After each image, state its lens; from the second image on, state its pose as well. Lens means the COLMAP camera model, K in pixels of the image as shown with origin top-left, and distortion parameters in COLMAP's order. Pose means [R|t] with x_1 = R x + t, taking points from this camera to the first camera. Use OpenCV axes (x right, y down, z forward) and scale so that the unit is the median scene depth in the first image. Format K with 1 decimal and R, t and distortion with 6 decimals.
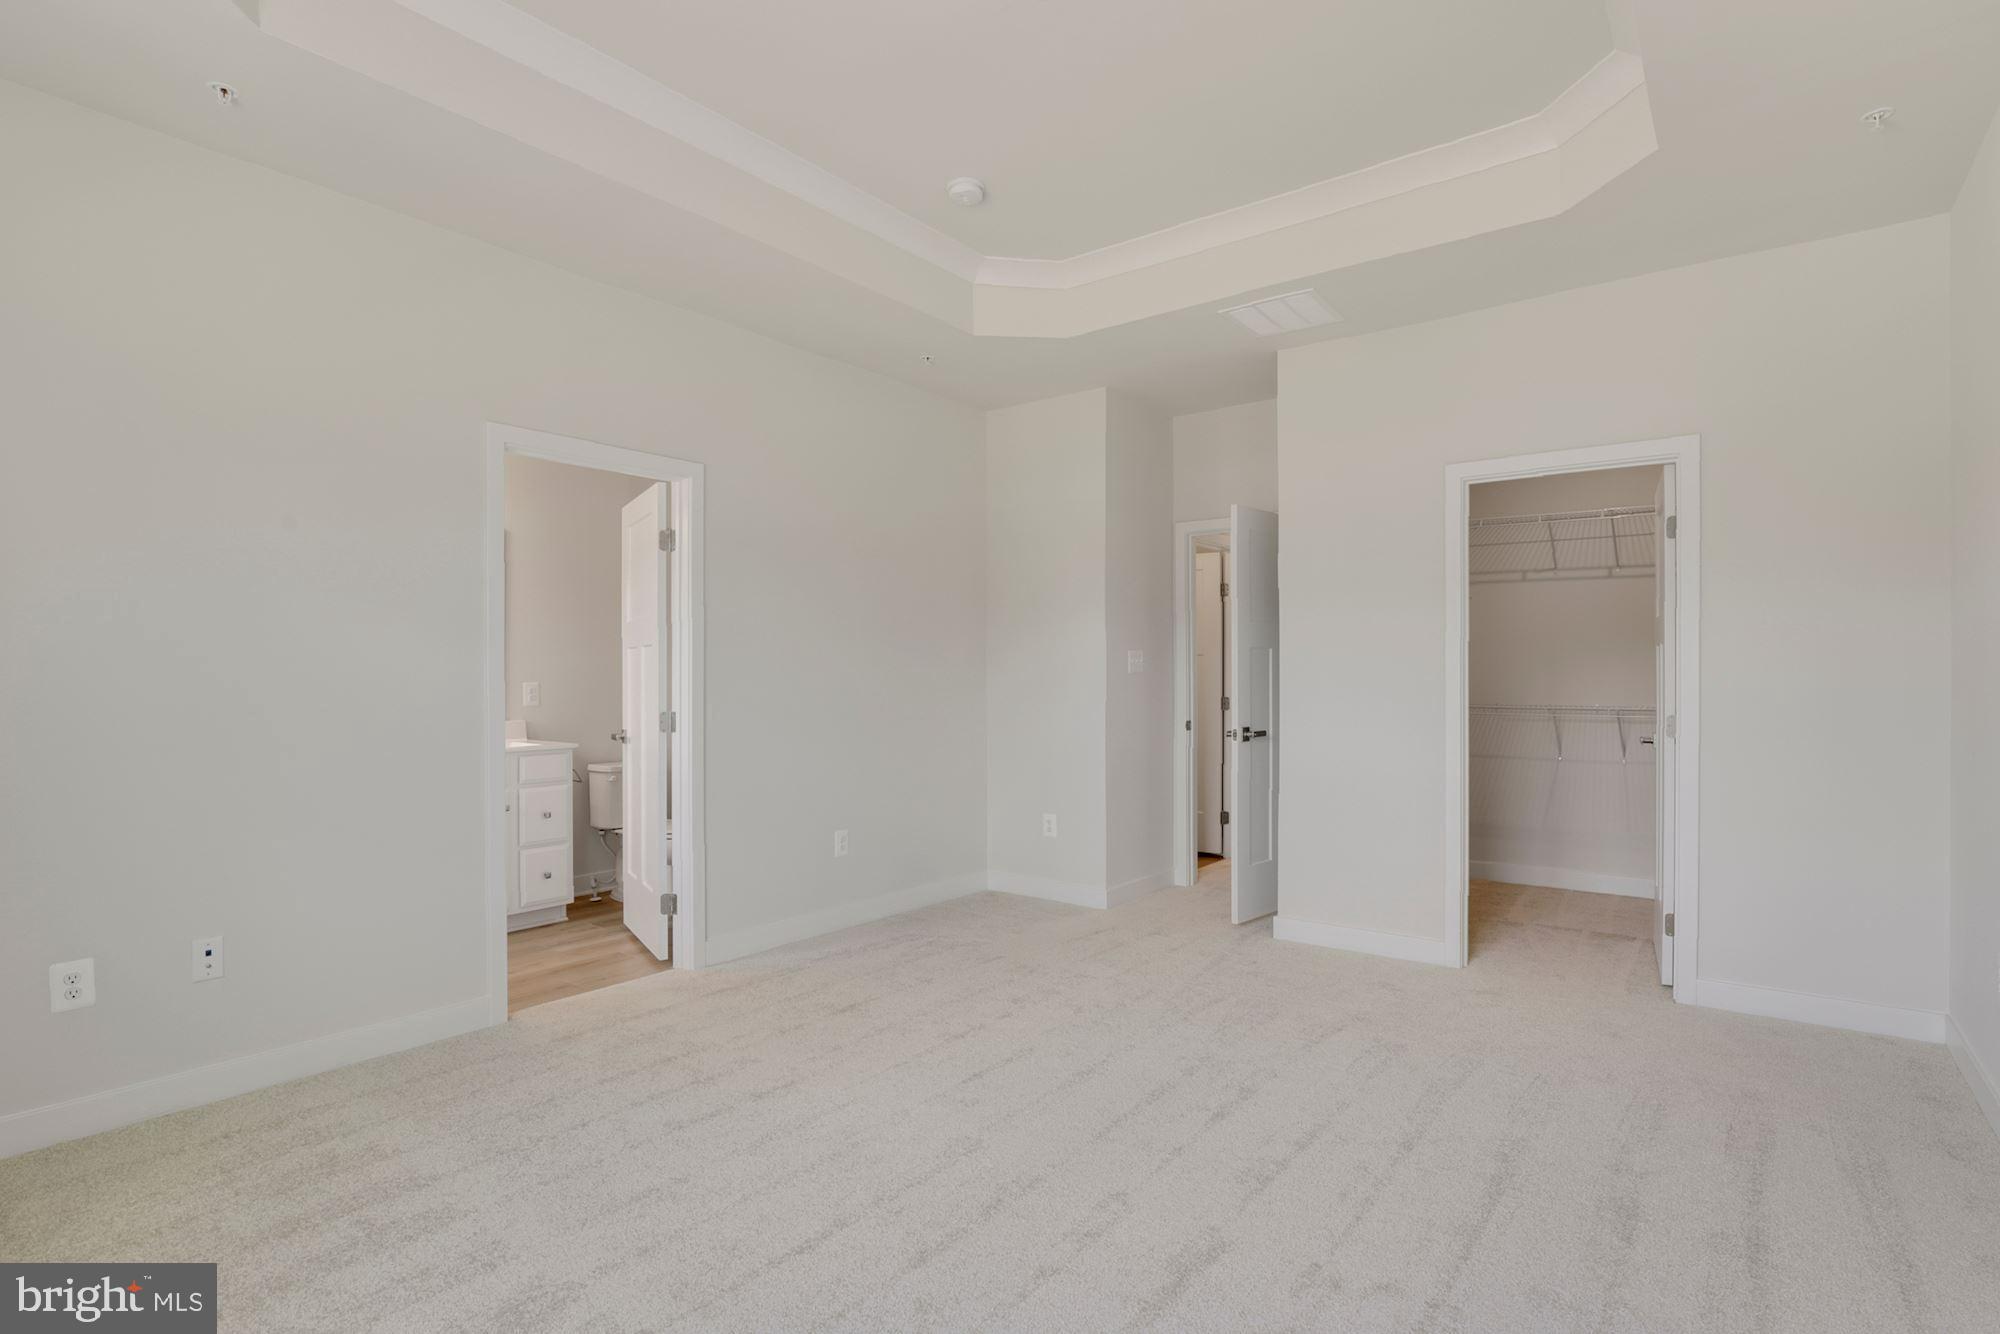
lens RADIAL K [[1013.2, 0, 1000.0], [0, 1013.2, 667.0], [0, 0, 1]] dist [-0.004528, -0.001273]
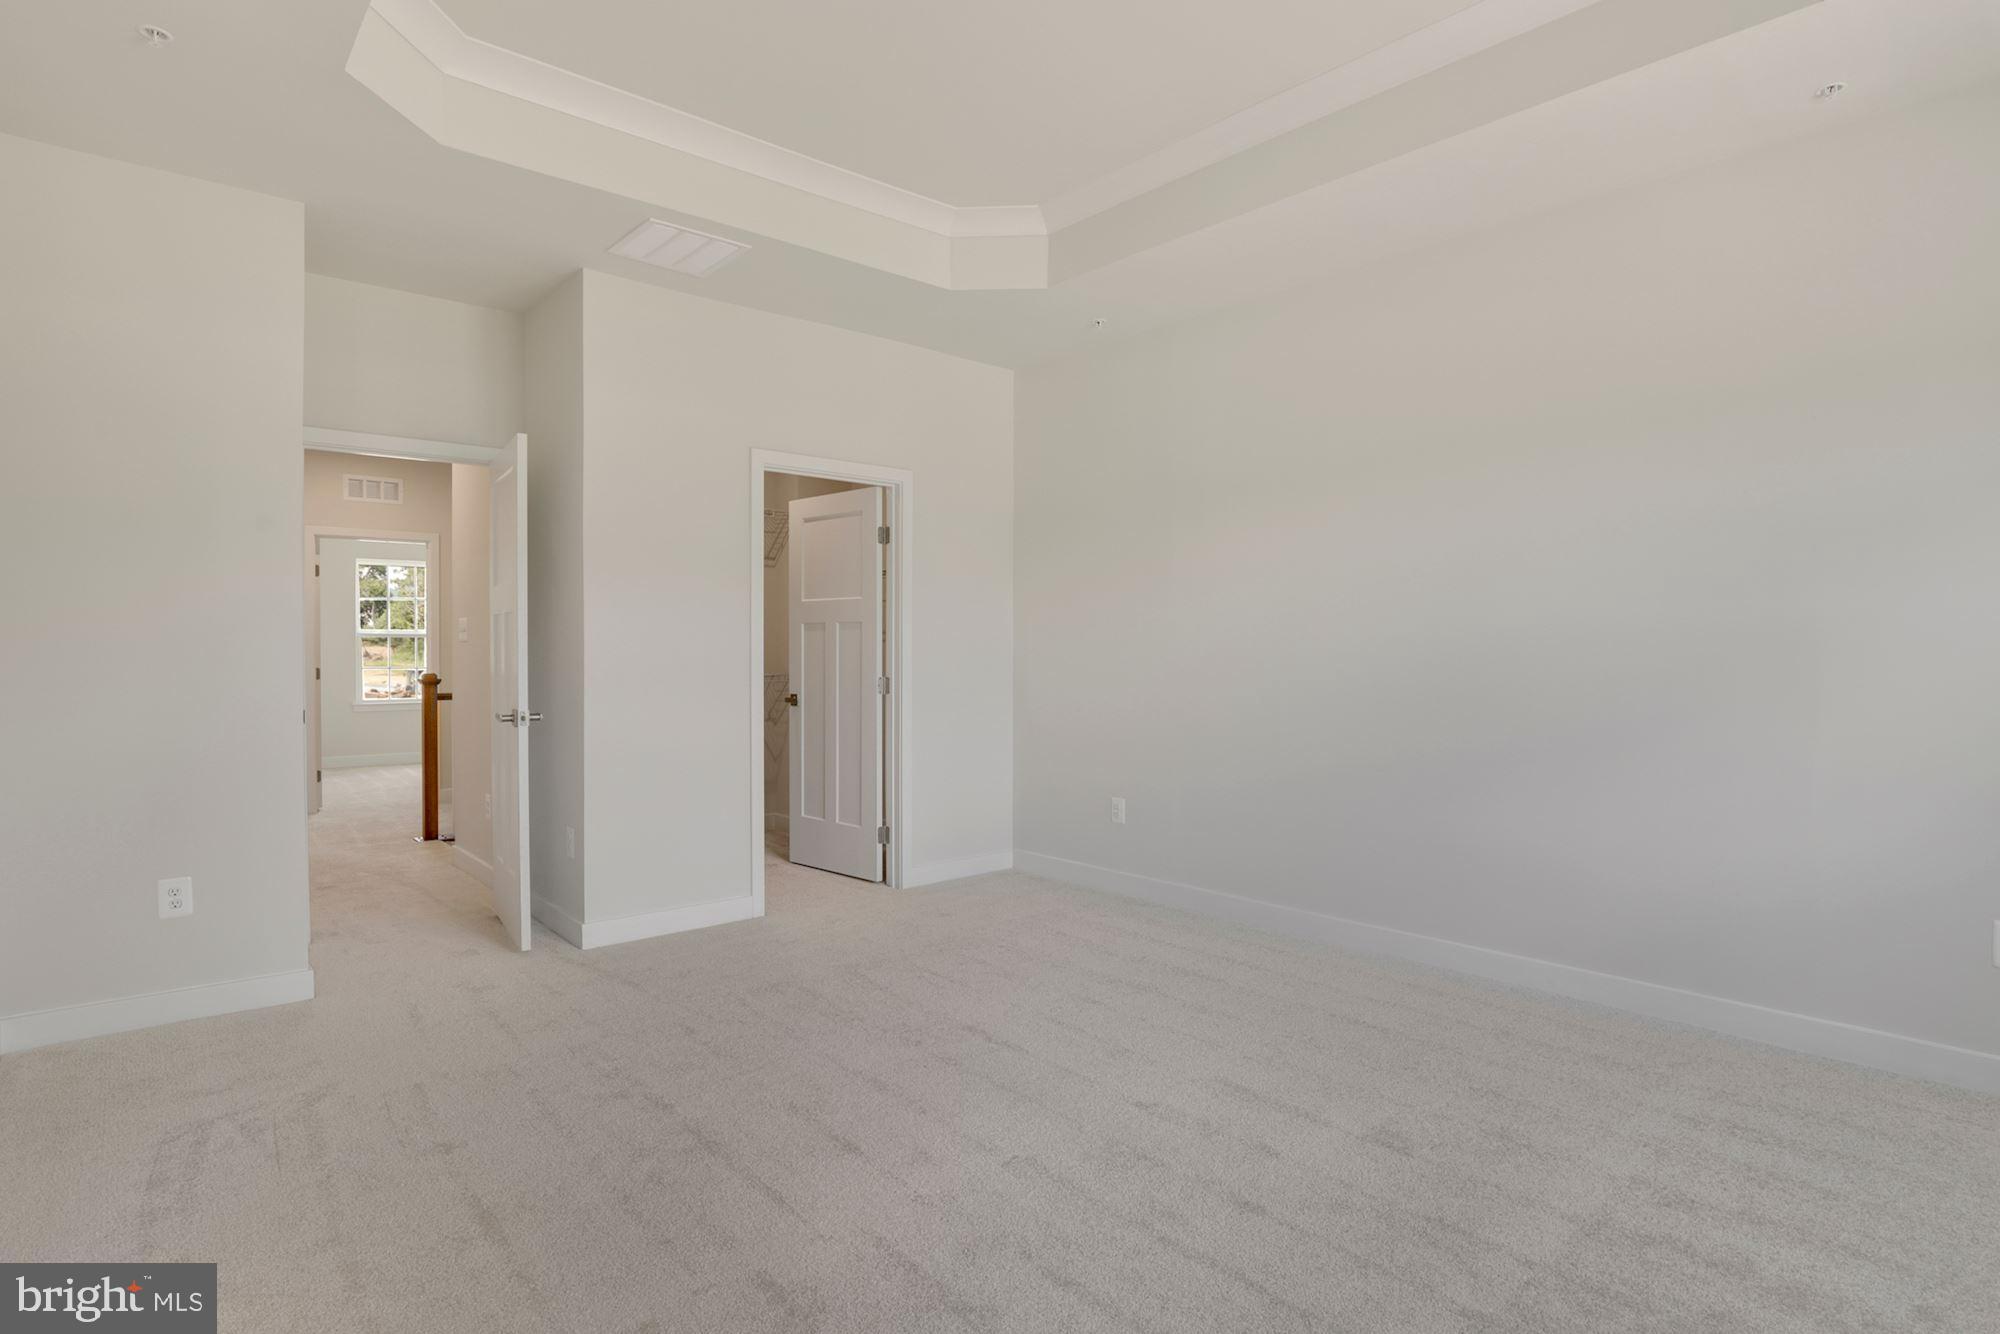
lens RADIAL K [[1013.2, 0, 1000.0], [0, 1013.2, 667.0], [0, 0, 1]] dist [-0.004528, -0.001273]
pose [[0.201545, -0.009067, 0.979437, -0.542284], [-0.003588, 0.999944, 0.009995, 0.017502], [-0.979473, -0.005528, 0.201501, 0.515278]]
